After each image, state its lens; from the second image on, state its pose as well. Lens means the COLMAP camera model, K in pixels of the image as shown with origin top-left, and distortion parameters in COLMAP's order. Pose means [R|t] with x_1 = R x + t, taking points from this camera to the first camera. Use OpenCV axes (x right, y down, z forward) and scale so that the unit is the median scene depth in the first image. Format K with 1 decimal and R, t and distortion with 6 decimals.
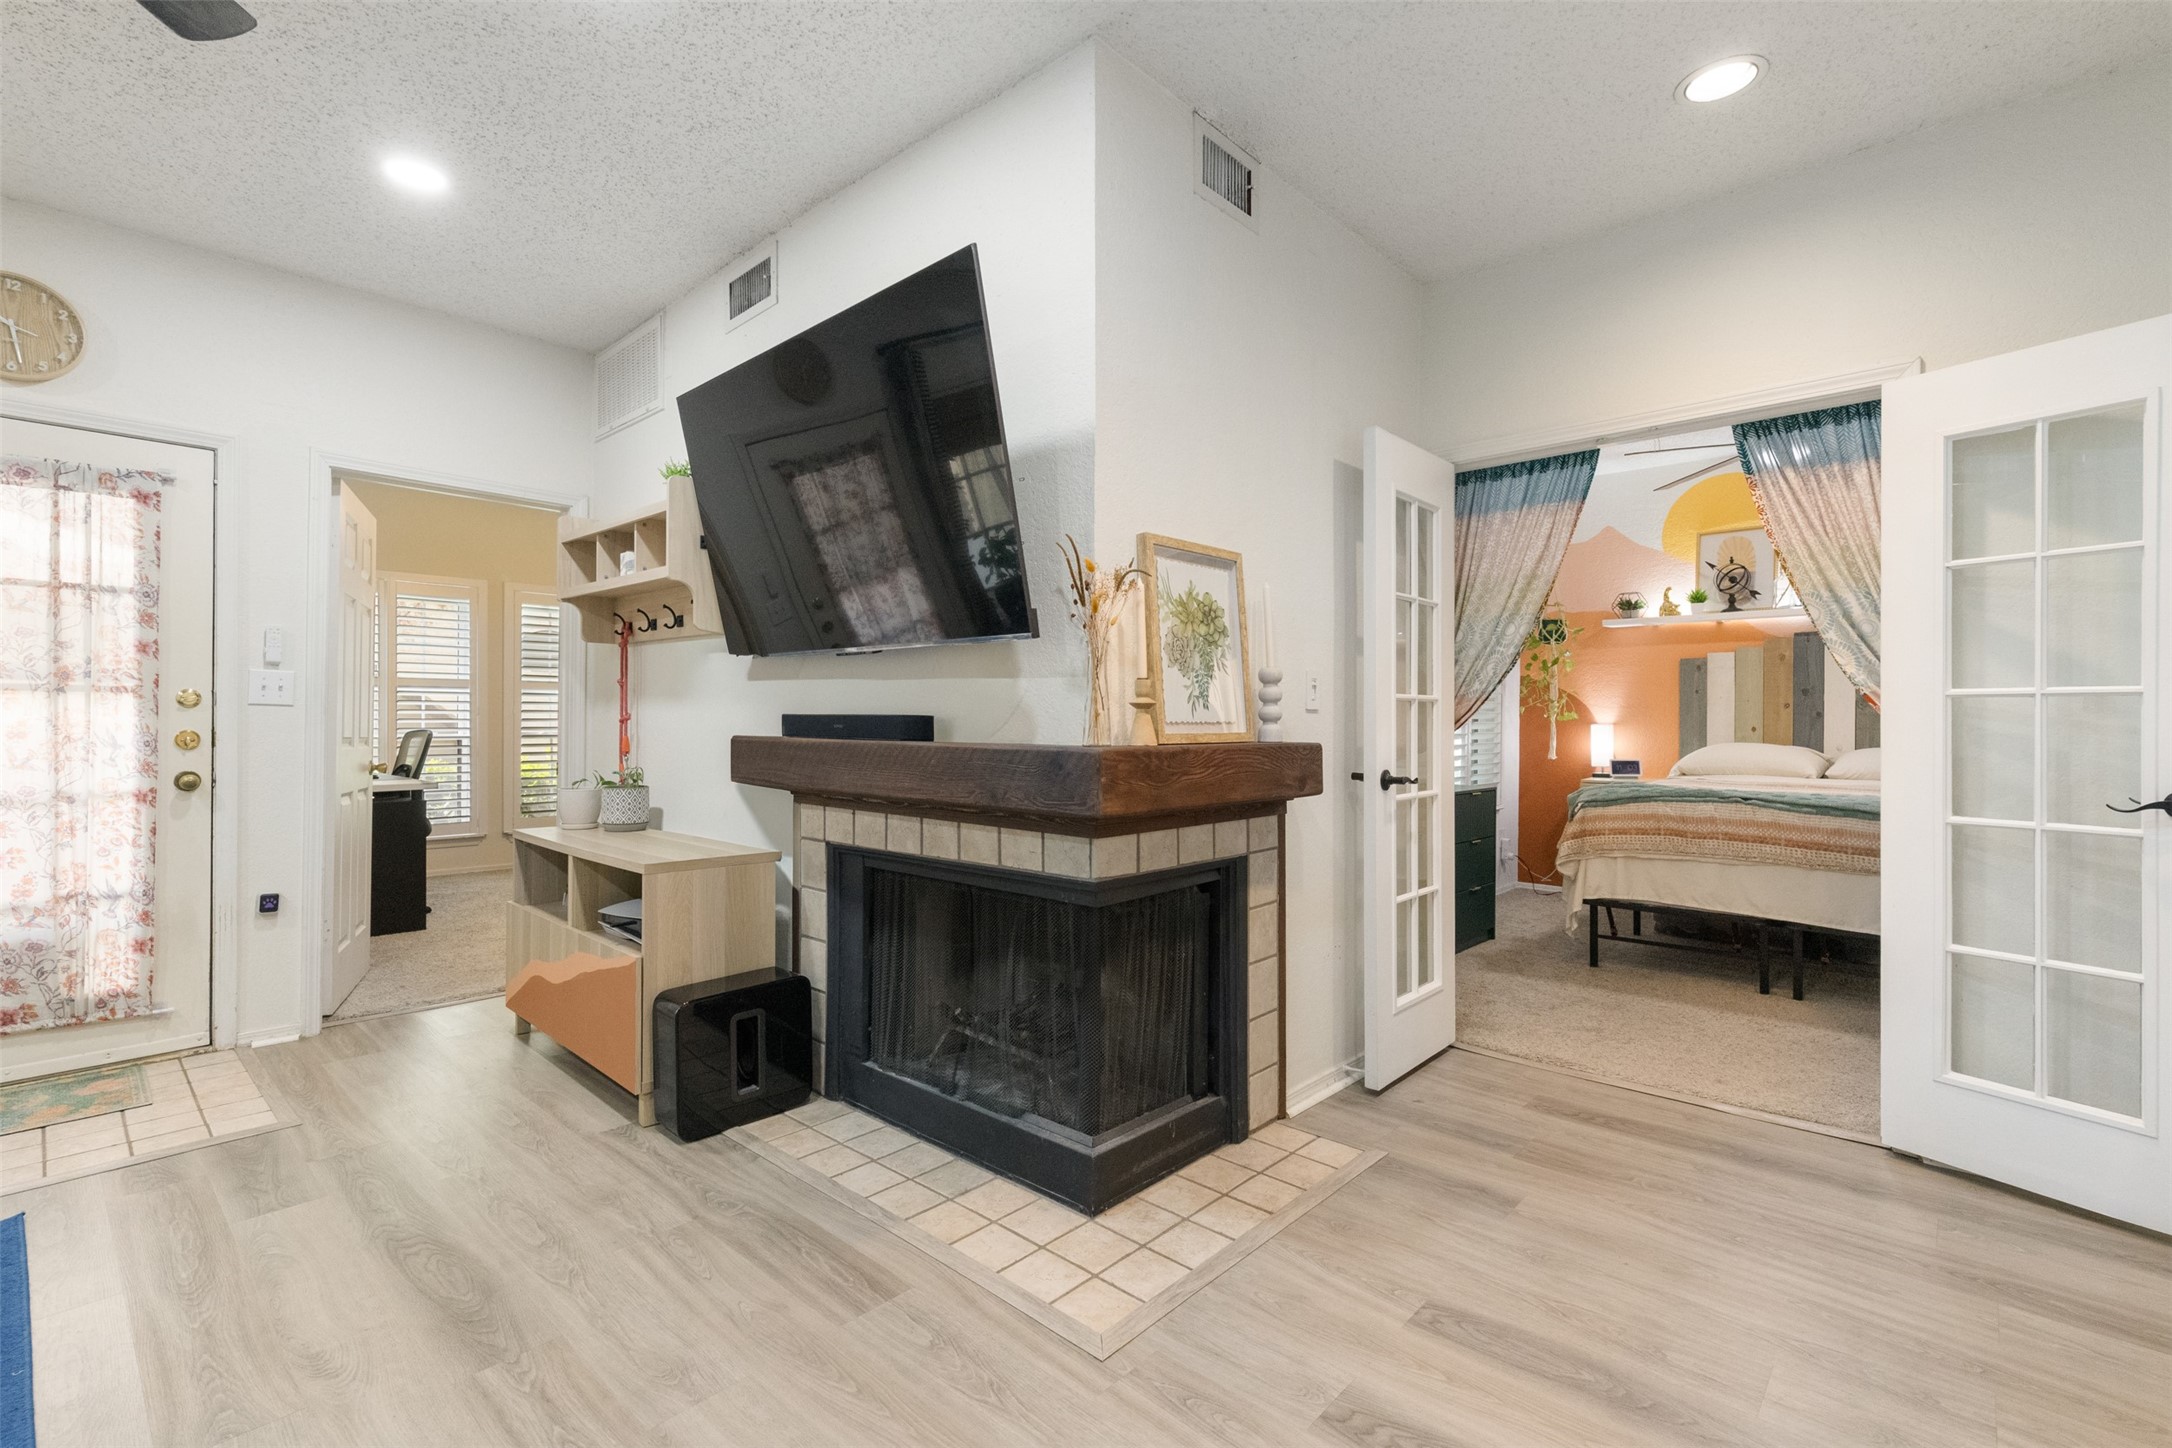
lens RADIAL K [[978.0, 0, 1088.8], [0, 978.0, 721.2], [0, 0, 1]] dist [0.007294, -0.002162]
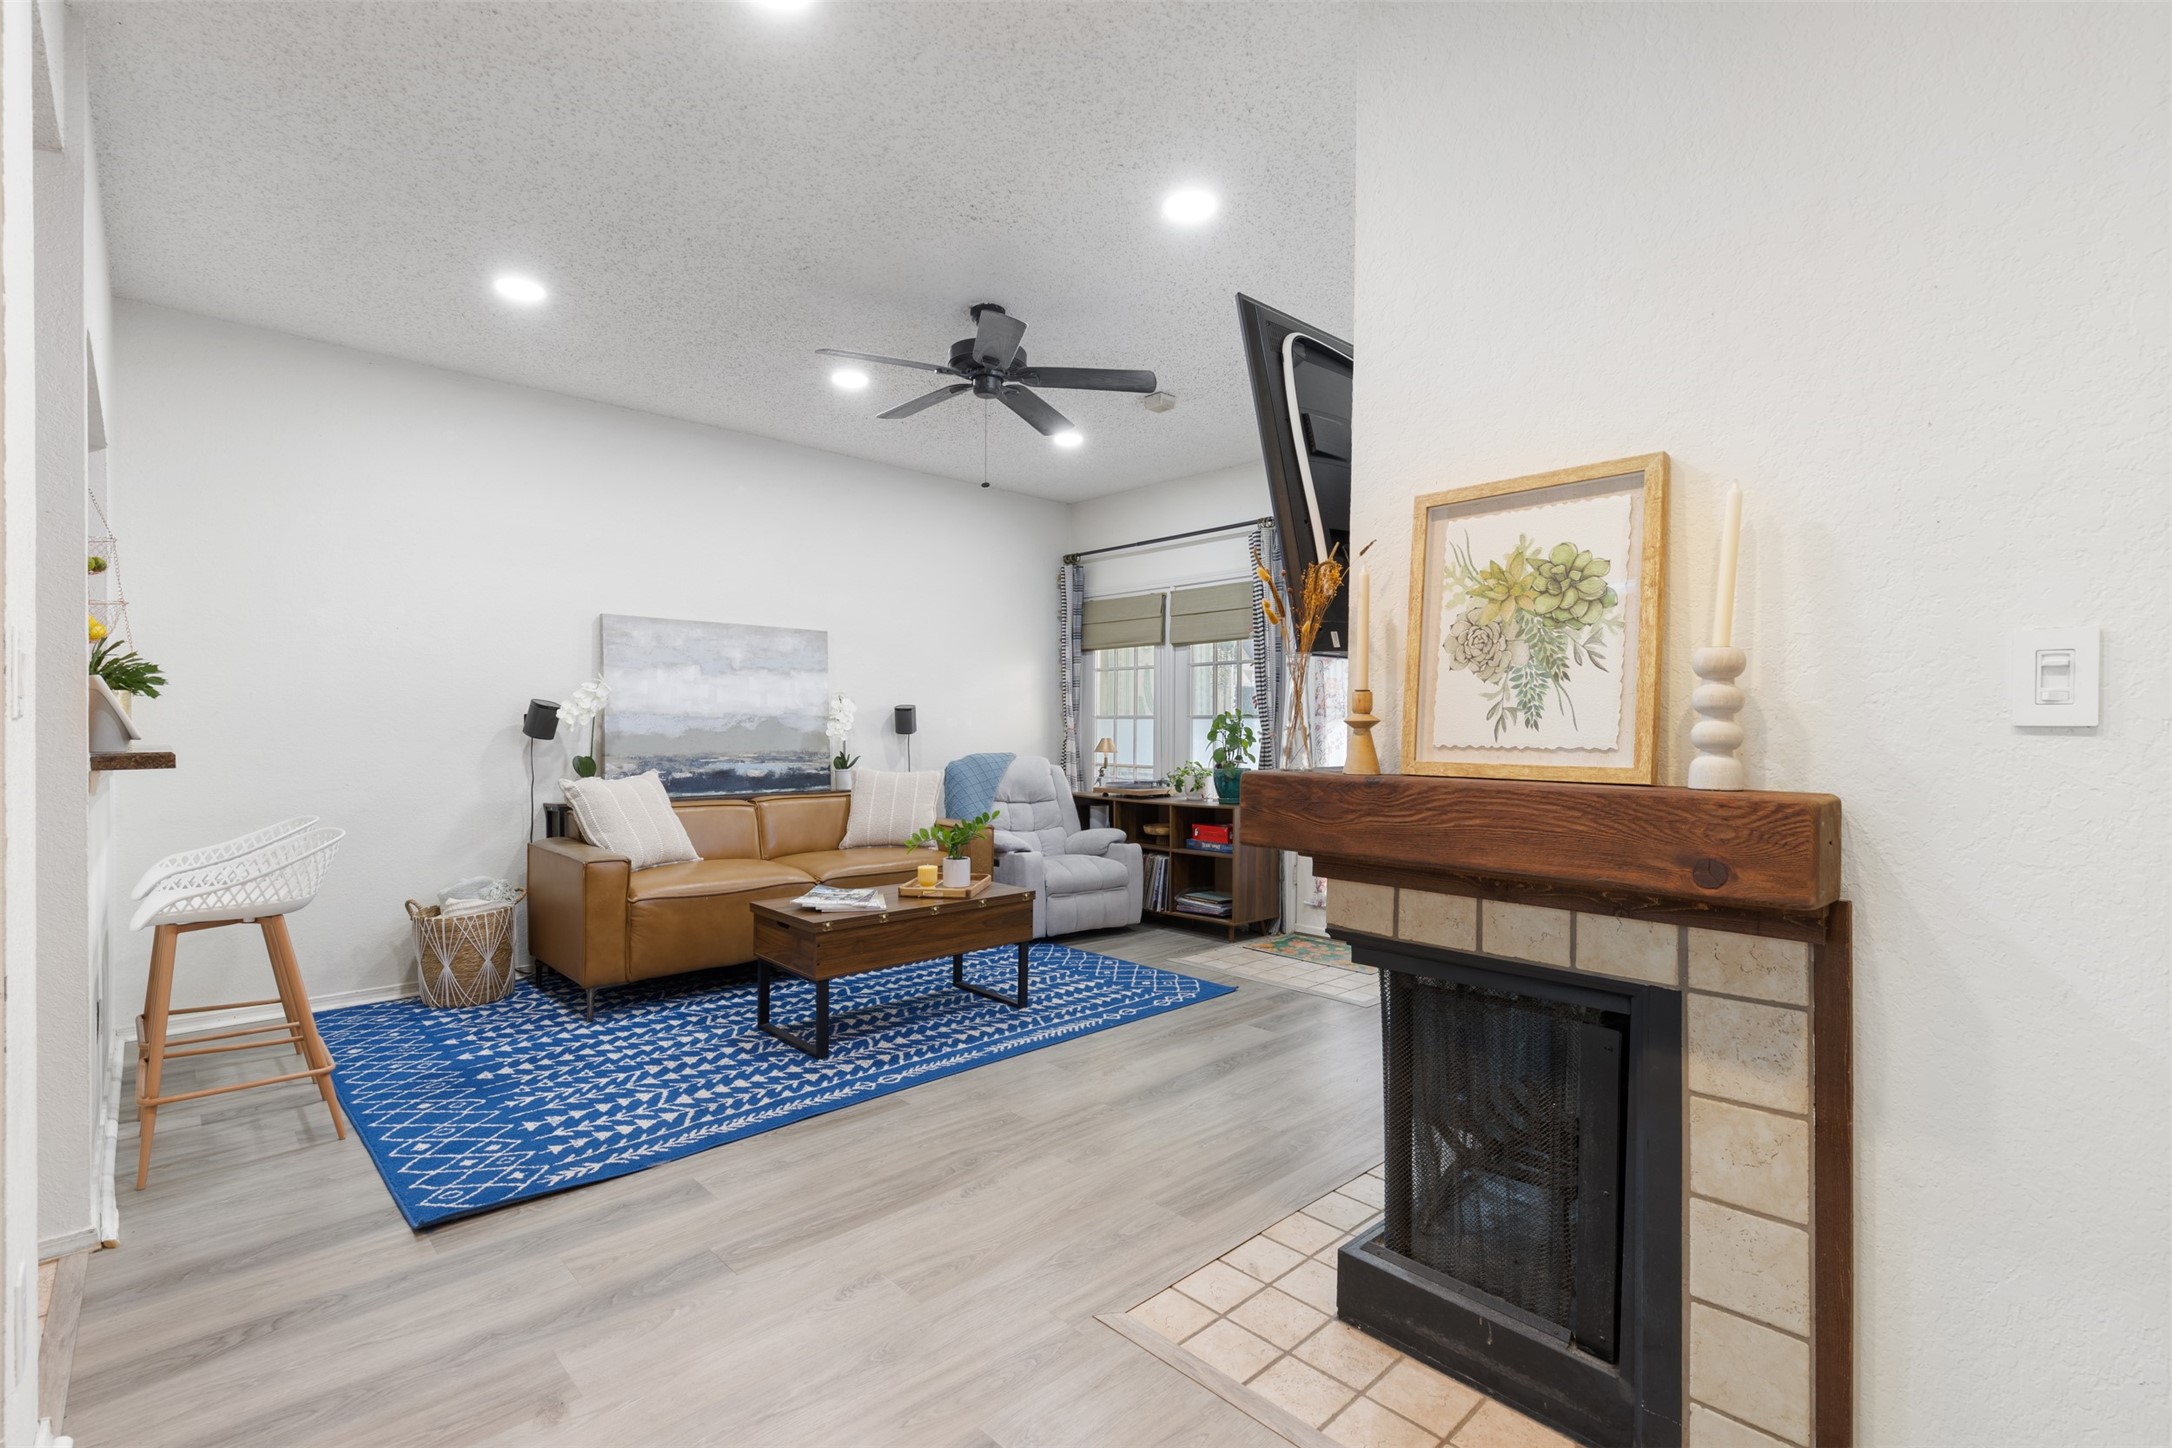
lens RADIAL K [[978.0, 0, 1089.9], [0, 978.0, 736.9], [0, 0, 1]] dist [0.007294, -0.002162]
pose [[-0.064009, 0.007276, -0.997923, 0.635347], [-0.009417, 0.999924, 0.007895, -0.007061], [0.997905, 0.009903, -0.063935, 0.604619]]
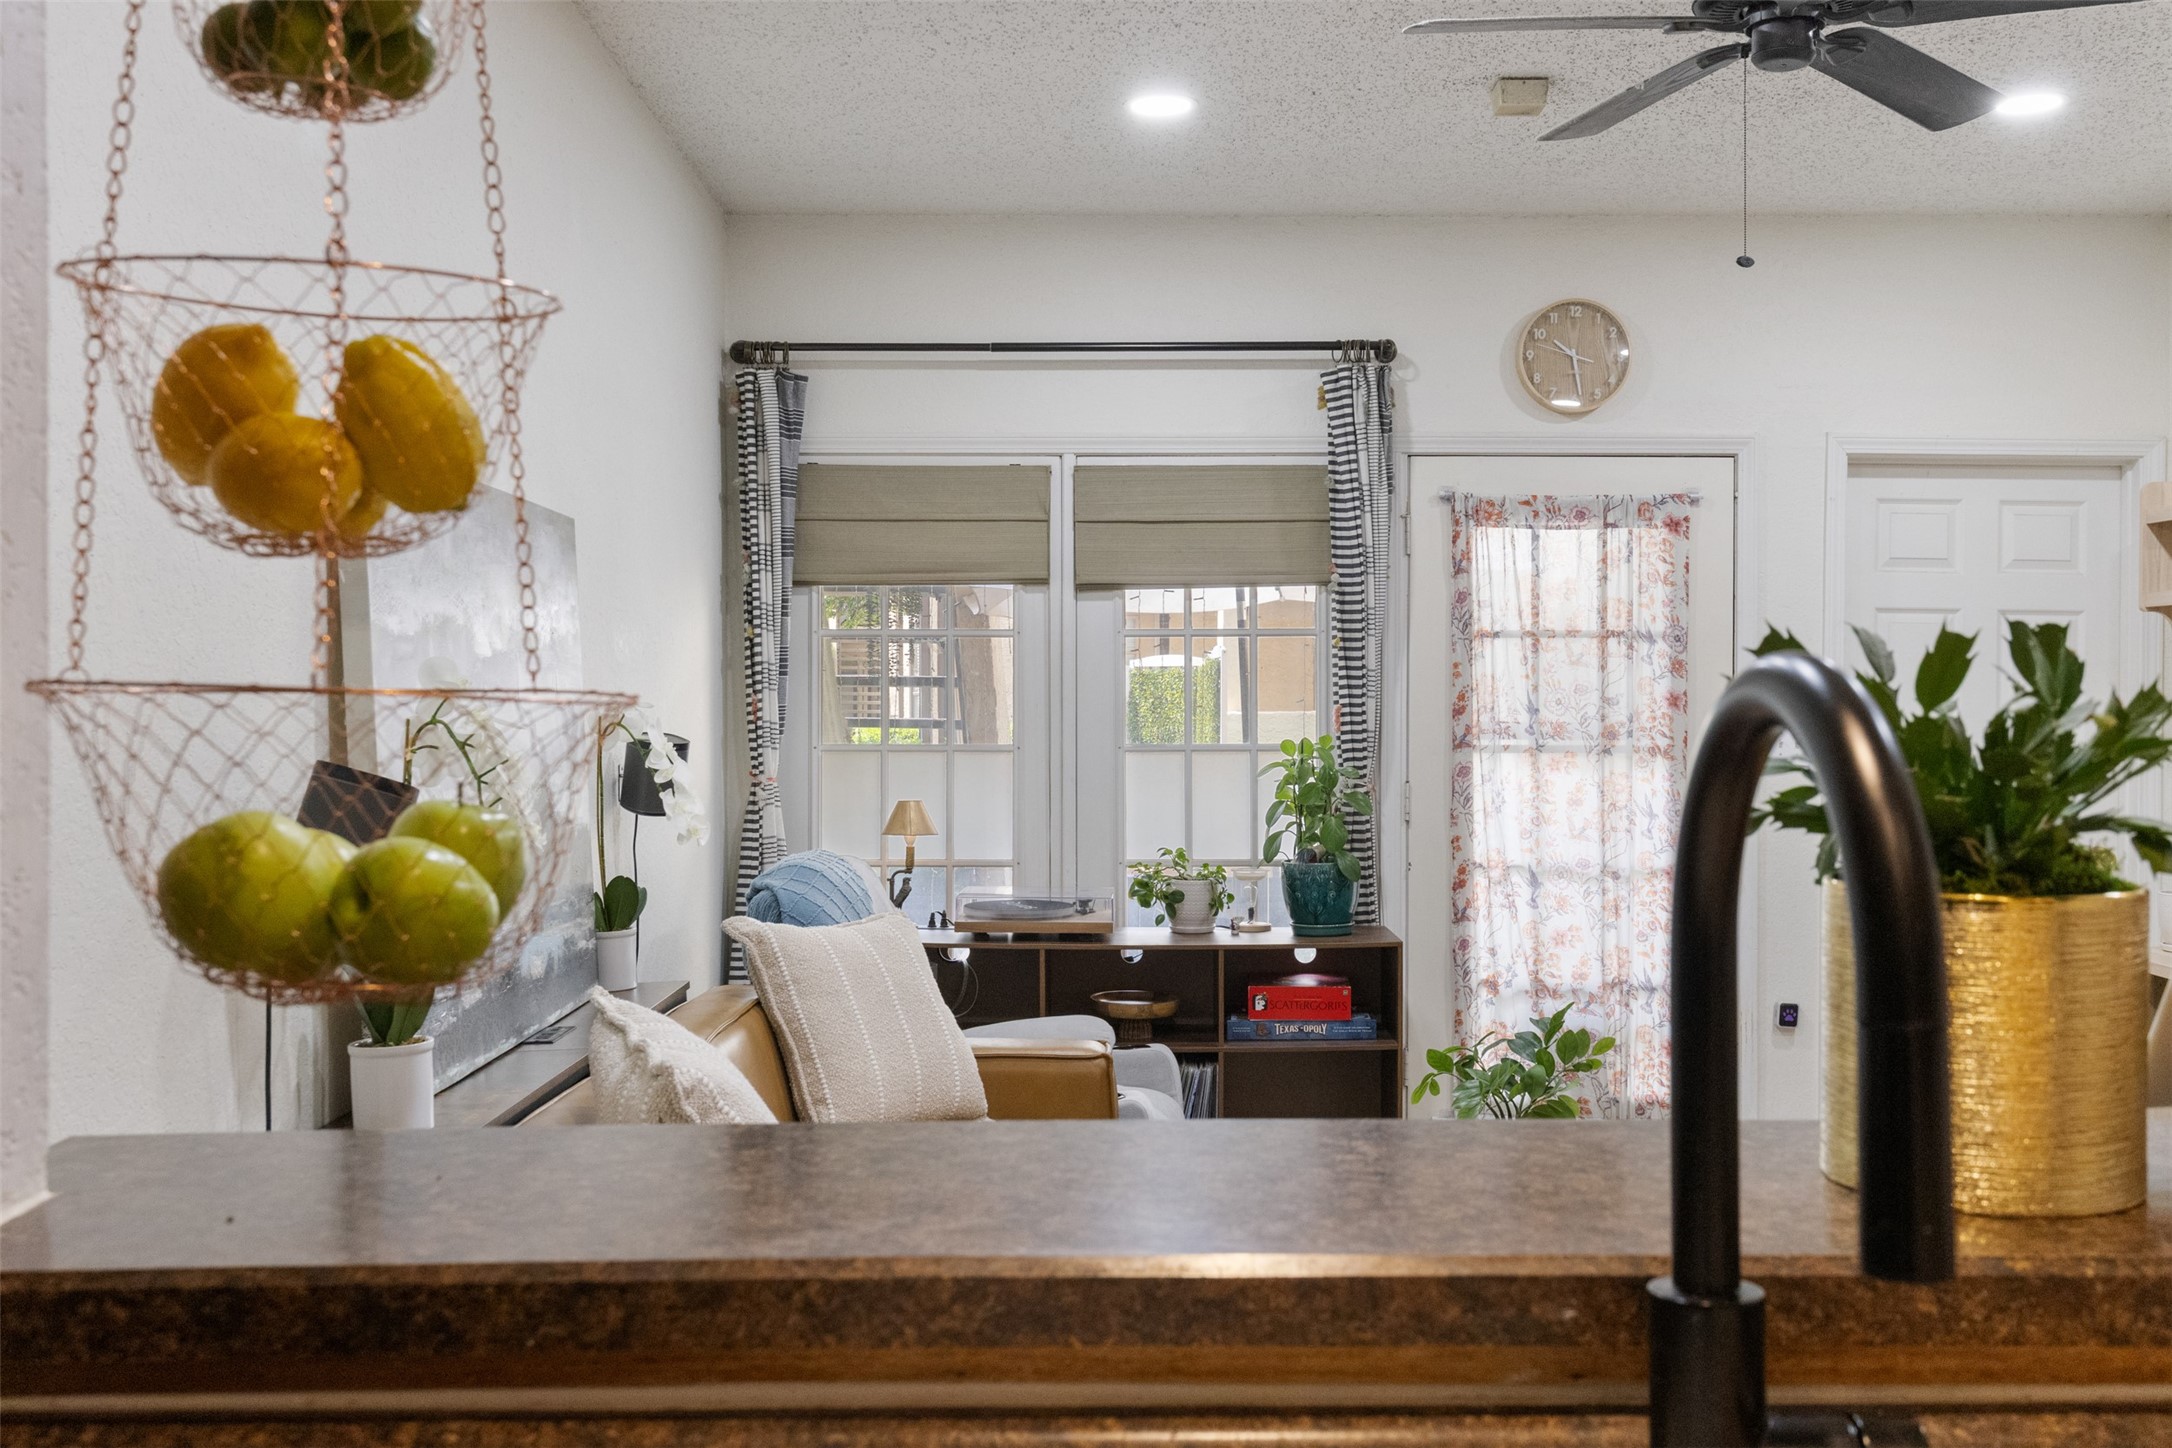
lens RADIAL K [[2088.7, 0, 1094.8], [0, 2088.7, 724.0], [0, 0, 1]] dist [-0.011780, 0.000000]
pose [[0.680144, 0.001532, -0.733077, 0.026326], [0.000004, 0.999998, 0.002094, -0.060807], [0.733078, -0.001428, 0.680143, -0.627647]]
